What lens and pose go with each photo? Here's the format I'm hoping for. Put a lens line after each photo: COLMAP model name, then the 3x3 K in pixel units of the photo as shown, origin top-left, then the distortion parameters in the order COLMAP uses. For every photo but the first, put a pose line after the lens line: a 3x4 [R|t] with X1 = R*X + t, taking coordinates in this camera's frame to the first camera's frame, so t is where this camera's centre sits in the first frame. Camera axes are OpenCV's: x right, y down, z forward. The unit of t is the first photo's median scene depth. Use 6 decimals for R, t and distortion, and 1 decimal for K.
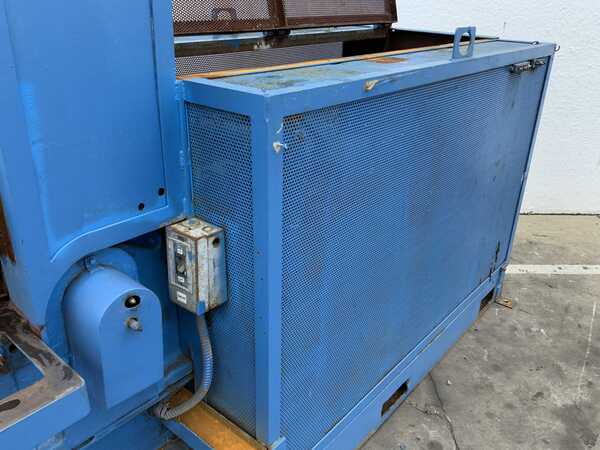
lens RADIAL K [[495.0, 0, 300.0], [0, 495.0, 225.0], [0, 0, 1]] dist [0.084637, -0.148435]
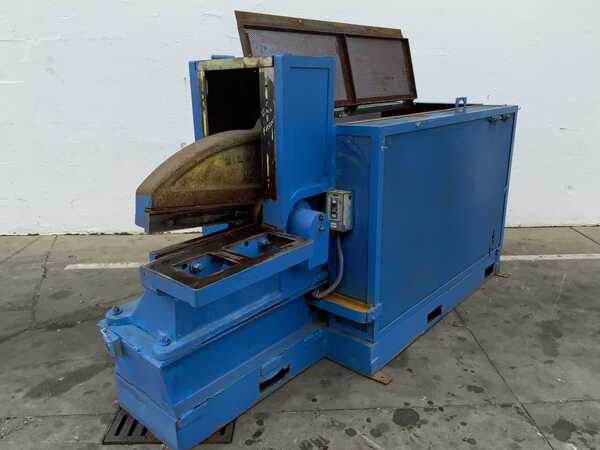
lens RADIAL K [[460.1, 0, 297.0], [0, 460.1, 224.9], [0, 0, 1]] dist [0.130276, -0.211180]
pose [[0.998665, -0.034007, -0.038883, -0.188083], [0.028388, 0.990179, -0.136896, 0.243426], [0.043156, 0.135610, 0.989822, -0.568060]]
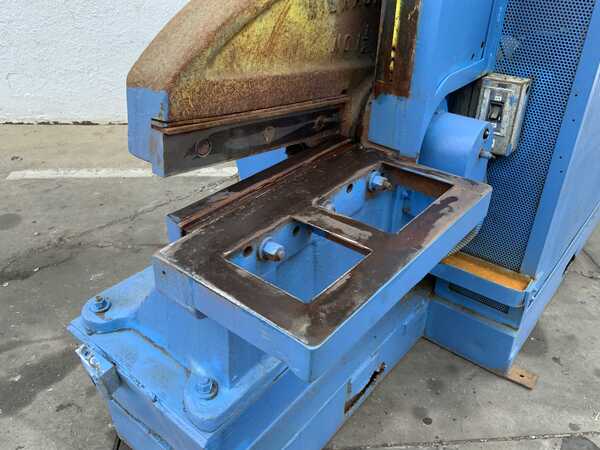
lens RADIAL K [[495.0, 0, 300.0], [0, 495.0, 225.0], [0, 0, 1]] dist [0.084637, -0.148435]
pose [[0.999710, -0.023581, 0.004927, -0.405976], [0.022892, 0.993603, 0.110583, 0.117229], [-0.007503, -0.110438, 0.993855, -0.099912]]
